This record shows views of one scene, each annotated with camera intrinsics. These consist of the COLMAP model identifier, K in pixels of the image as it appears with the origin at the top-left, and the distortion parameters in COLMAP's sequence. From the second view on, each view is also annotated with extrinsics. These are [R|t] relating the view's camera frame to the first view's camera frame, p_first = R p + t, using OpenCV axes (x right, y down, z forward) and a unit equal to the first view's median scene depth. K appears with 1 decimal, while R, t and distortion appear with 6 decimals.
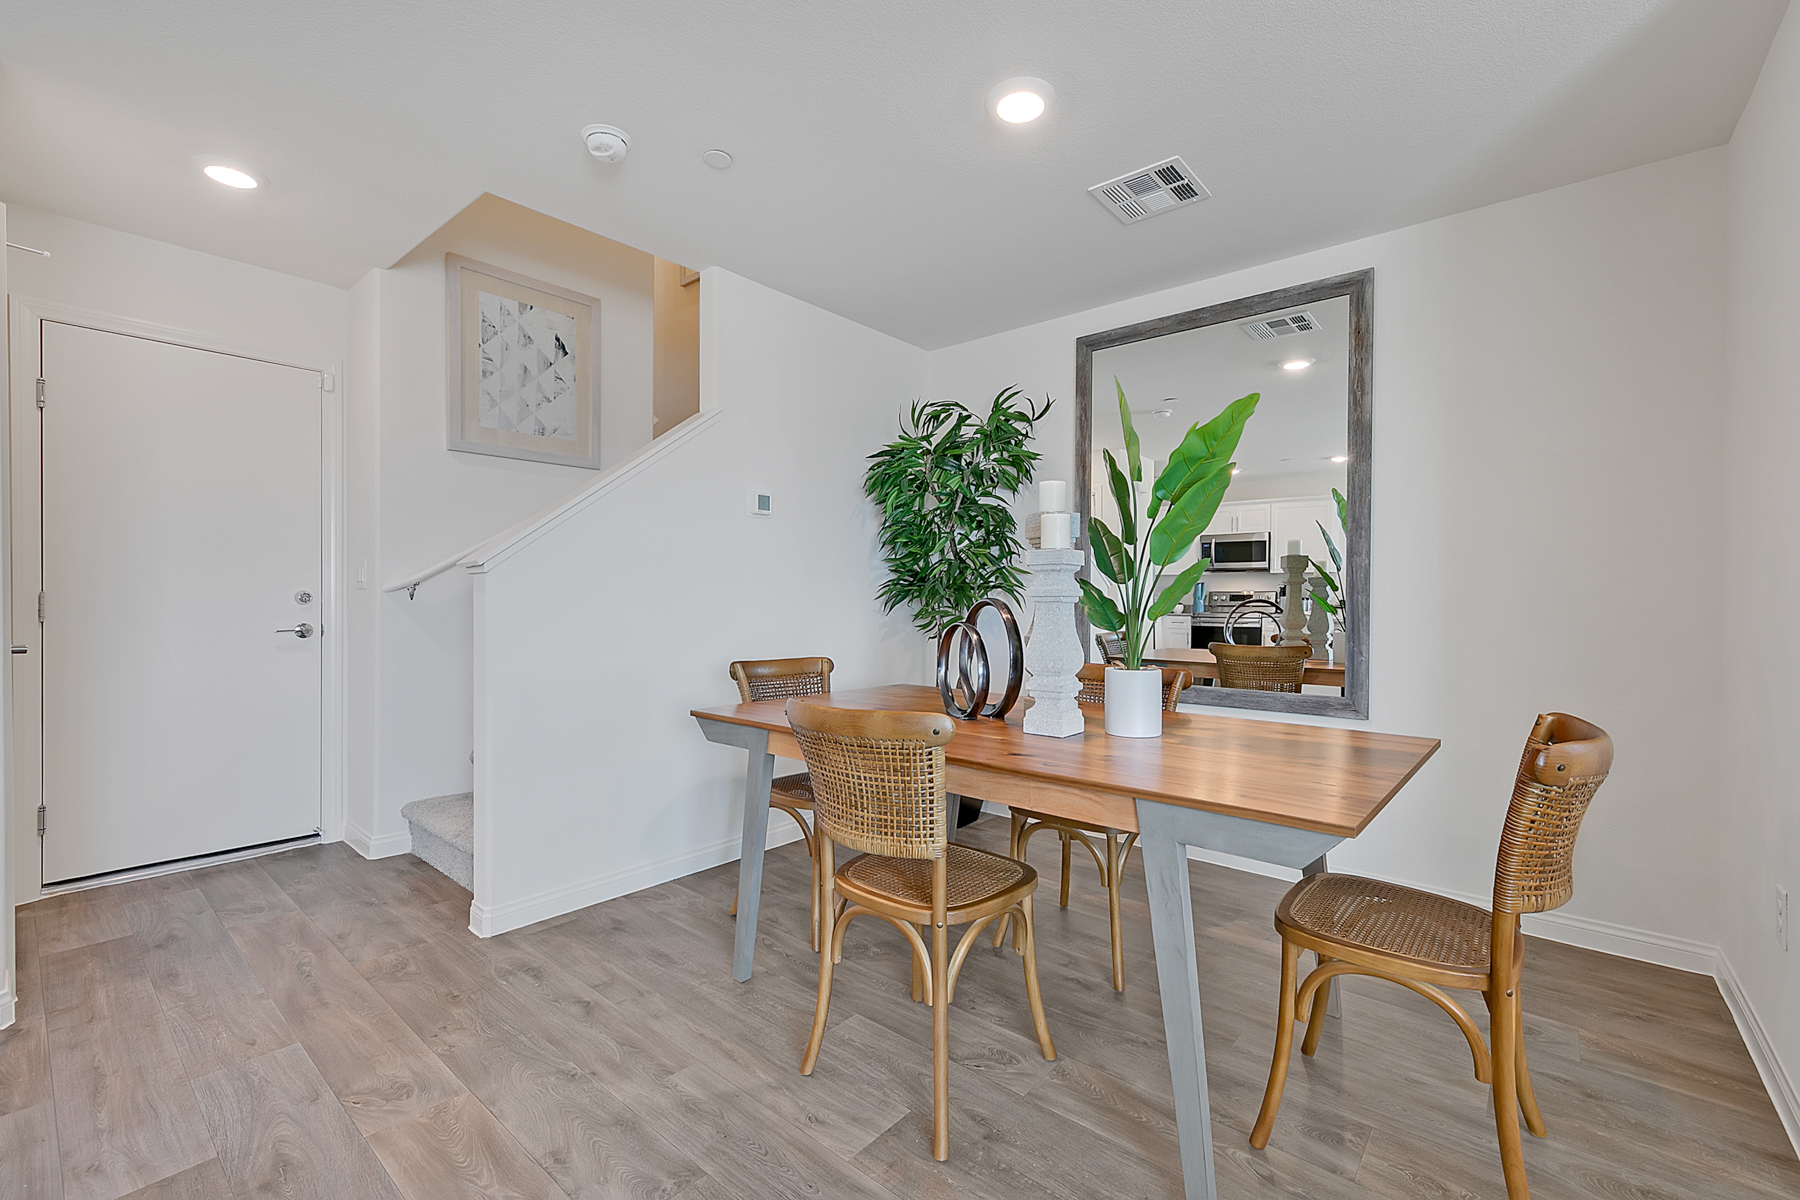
lens RADIAL K [[759.7, 0, 899.5], [0, 759.7, 594.9], [0, 0, 1]] dist [-0.000516, -0.000022]
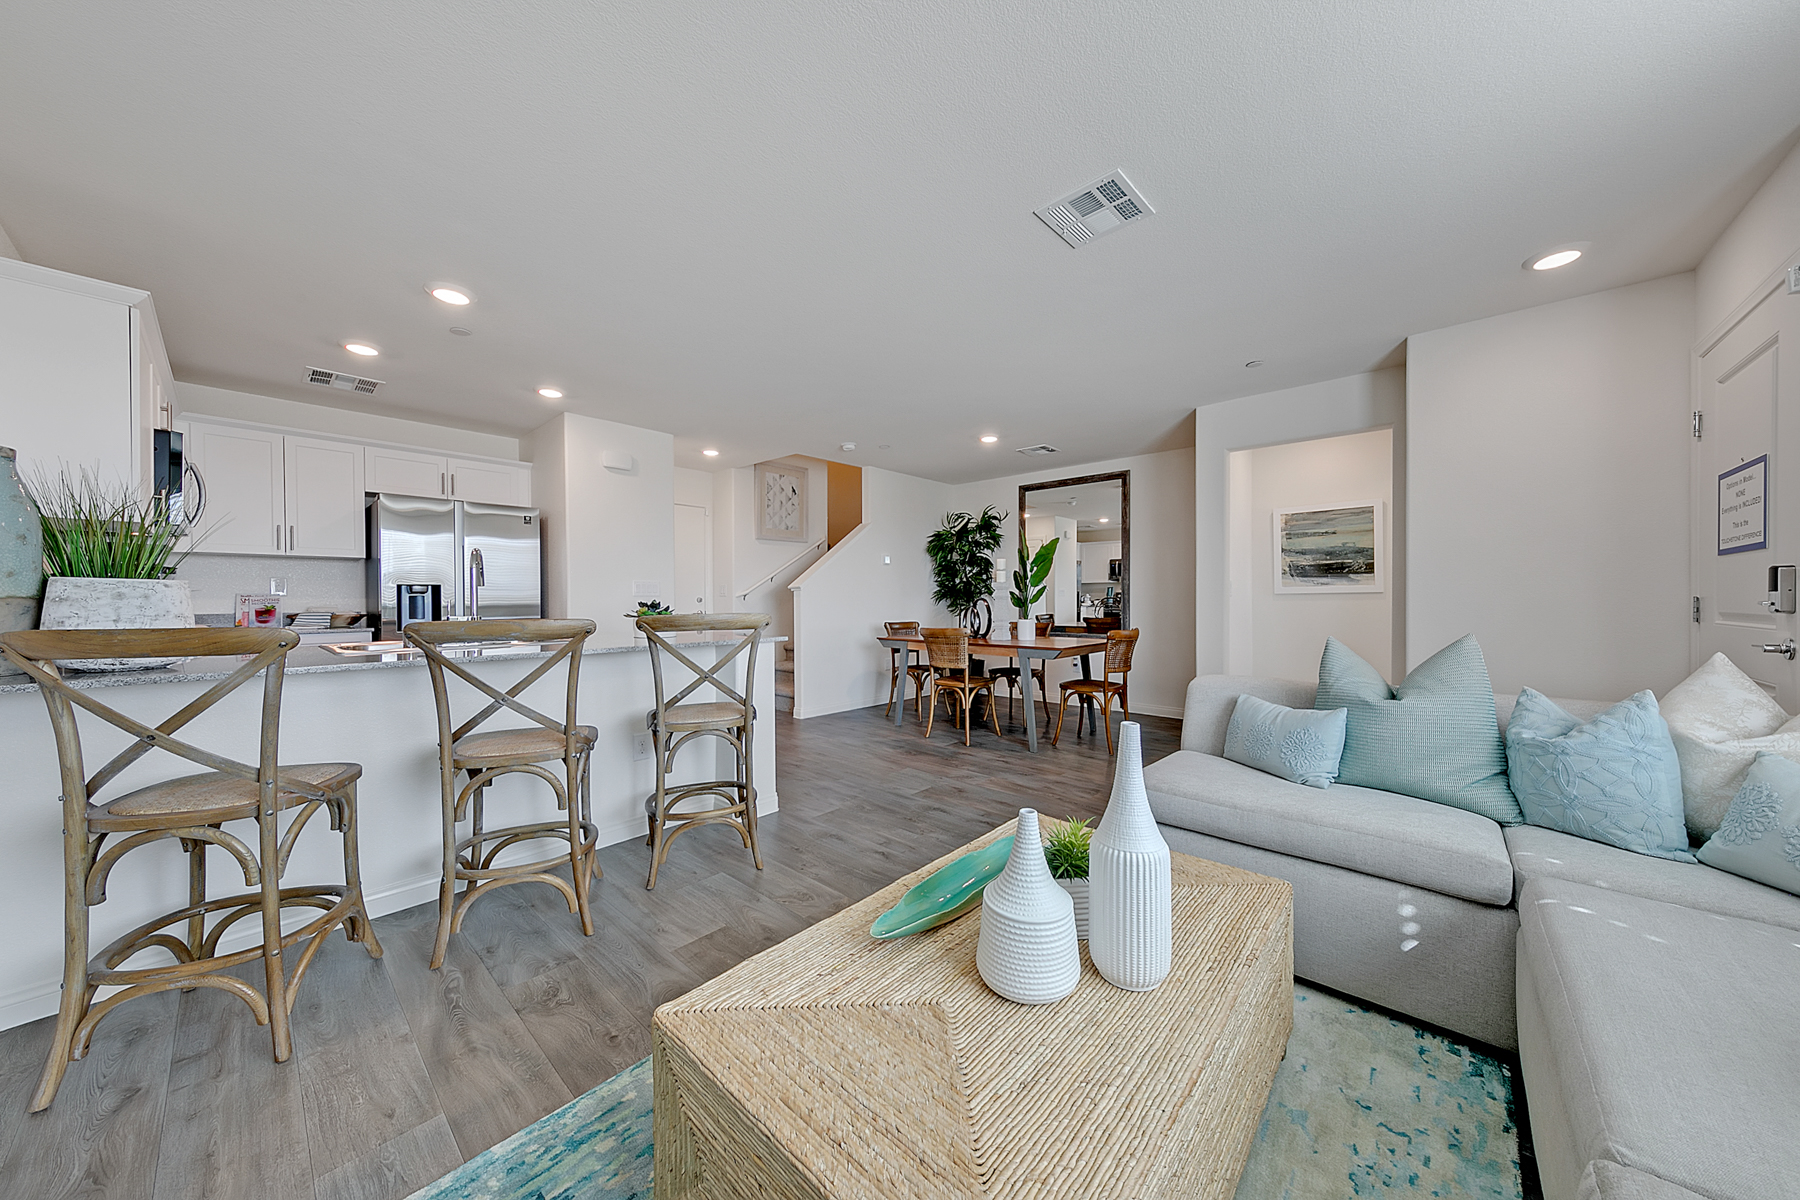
lens RADIAL K [[597.8, 0, 867.8], [0, 597.8, 597.0], [0, 0, 1]] dist [0.000348, 0.000003]
pose [[0.996818, -0.008735, -0.079237, -0.083279], [0.008922, 0.999958, 0.002007, -0.005170], [0.079216, -0.002707, 0.996854, -0.841734]]
